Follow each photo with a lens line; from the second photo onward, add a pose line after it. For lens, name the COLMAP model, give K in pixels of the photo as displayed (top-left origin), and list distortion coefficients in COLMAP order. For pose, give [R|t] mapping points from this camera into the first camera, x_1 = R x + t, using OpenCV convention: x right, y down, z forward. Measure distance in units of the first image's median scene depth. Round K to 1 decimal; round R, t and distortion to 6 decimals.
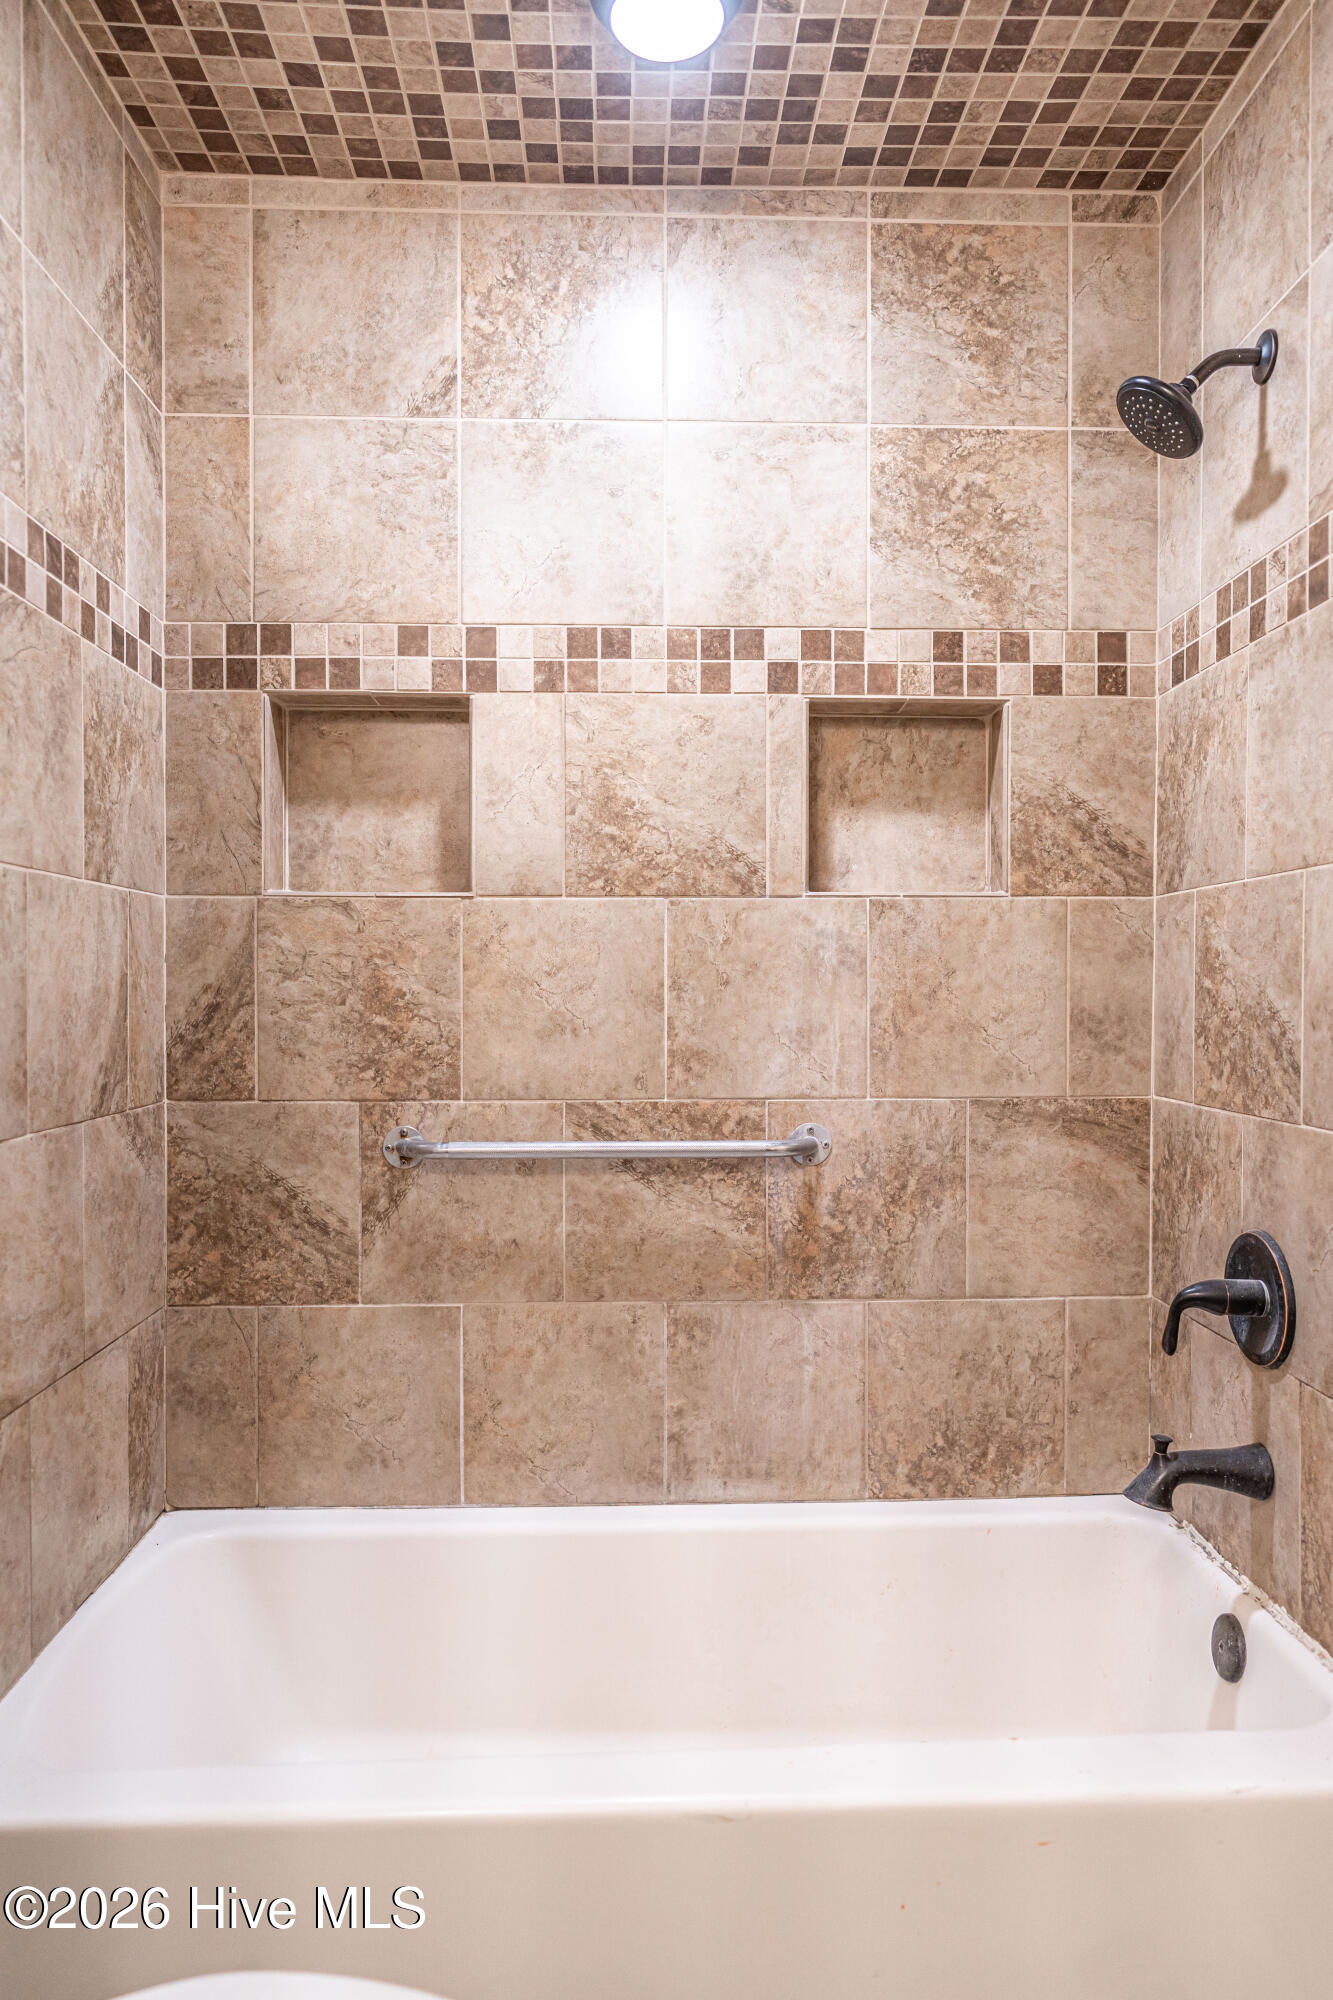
lens RADIAL K [[1334.7, 0, 666.5], [0, 1334.7, 1000.4], [0, 0, 1]] dist [-0.003511, 0.006294]
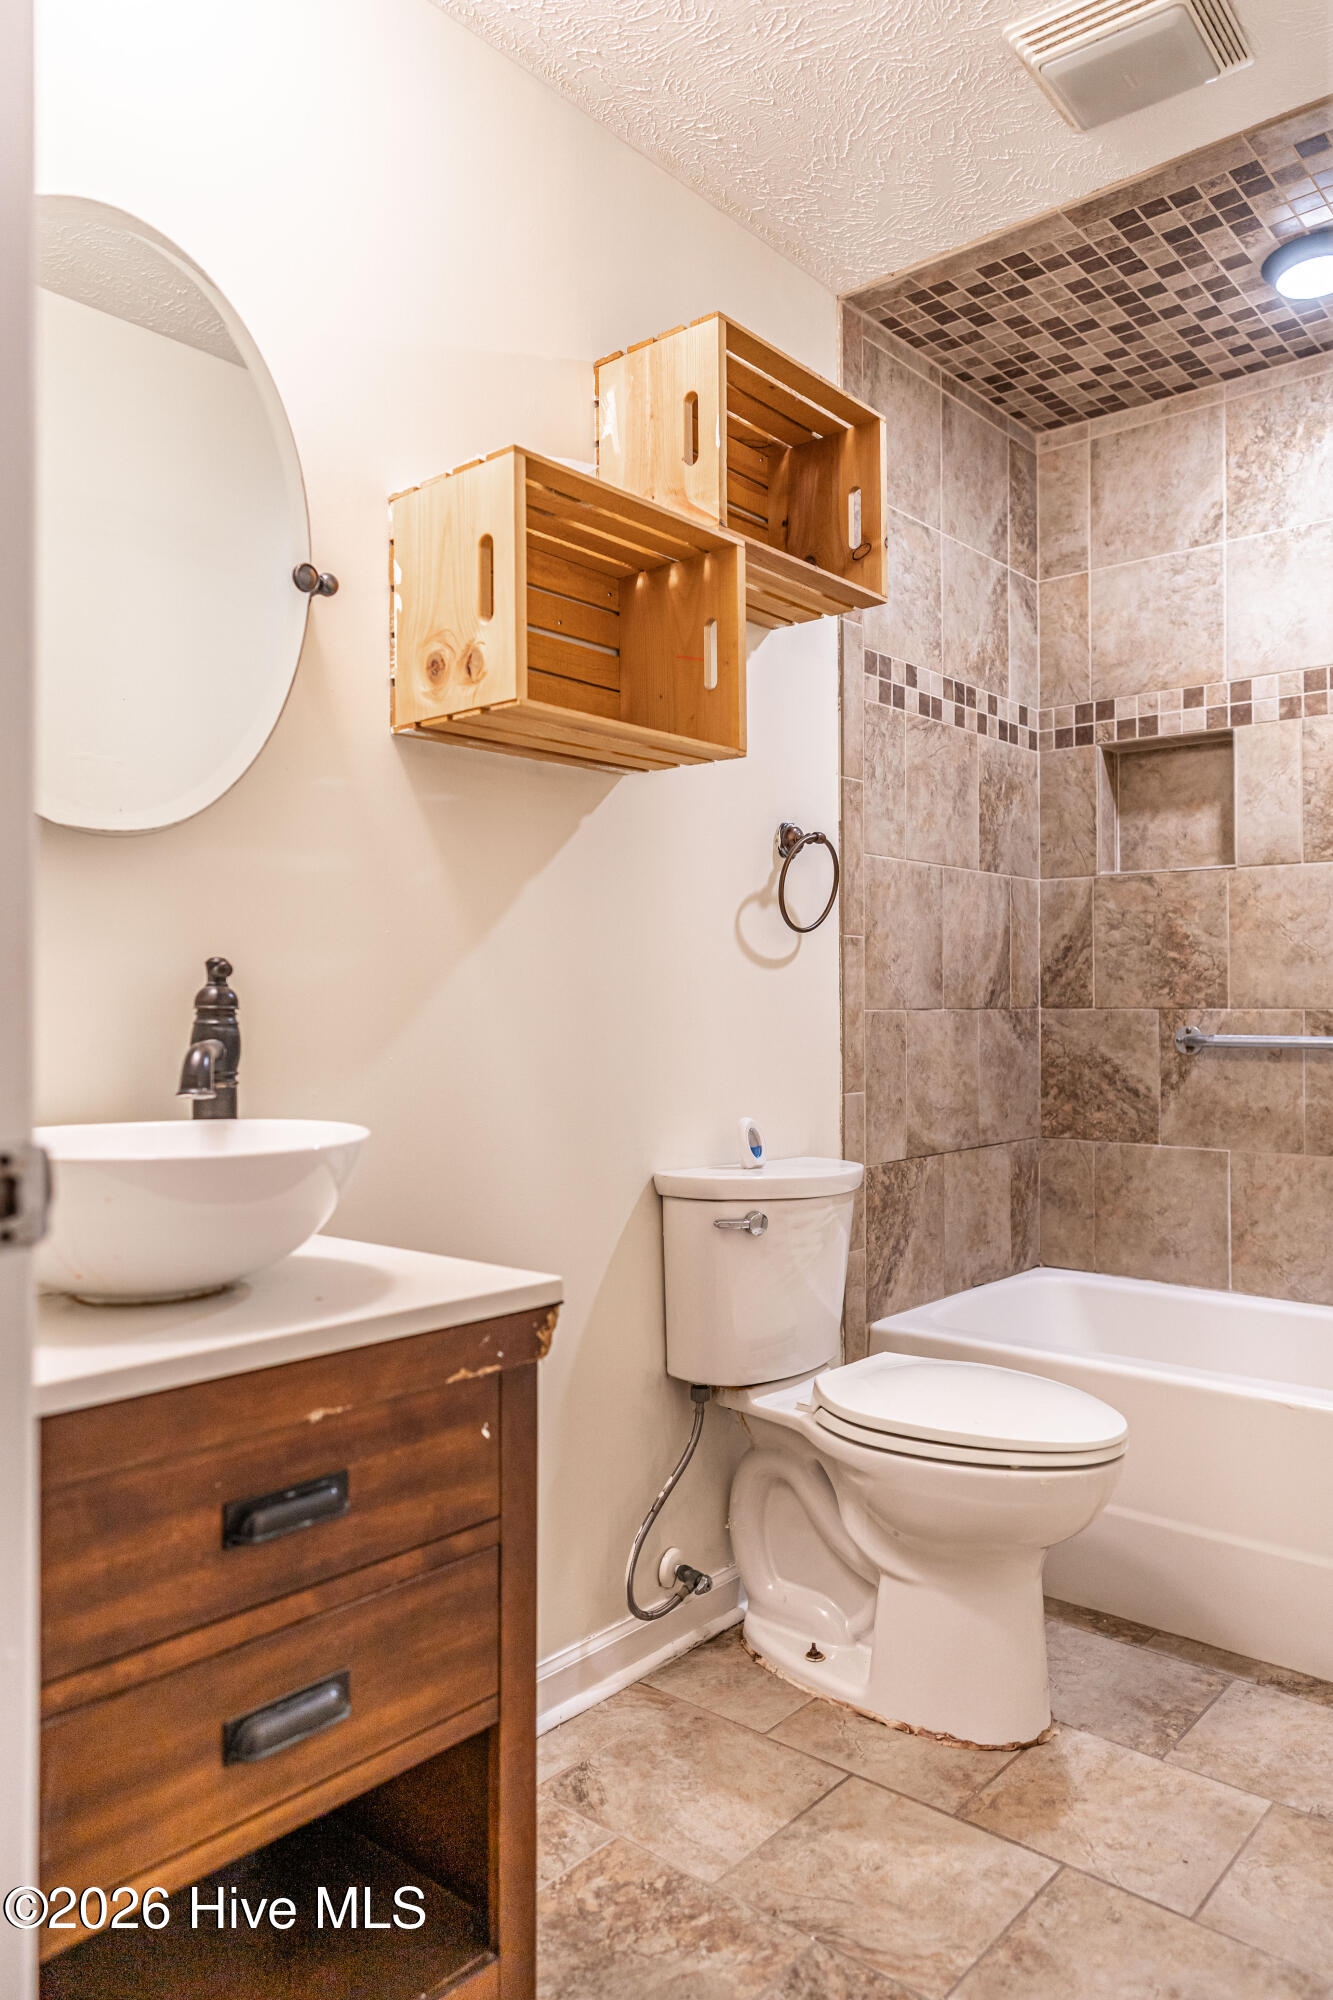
lens RADIAL K [[1334.7, 0, 668.6], [0, 1334.7, 999.9], [0, 0, 1]] dist [-0.003511, 0.006294]
pose [[0.731987, -0.000336, -0.681318, 0.394624], [-0.006314, 0.999954, -0.007277, 0.081160], [0.681289, 0.009629, 0.731951, -0.481285]]
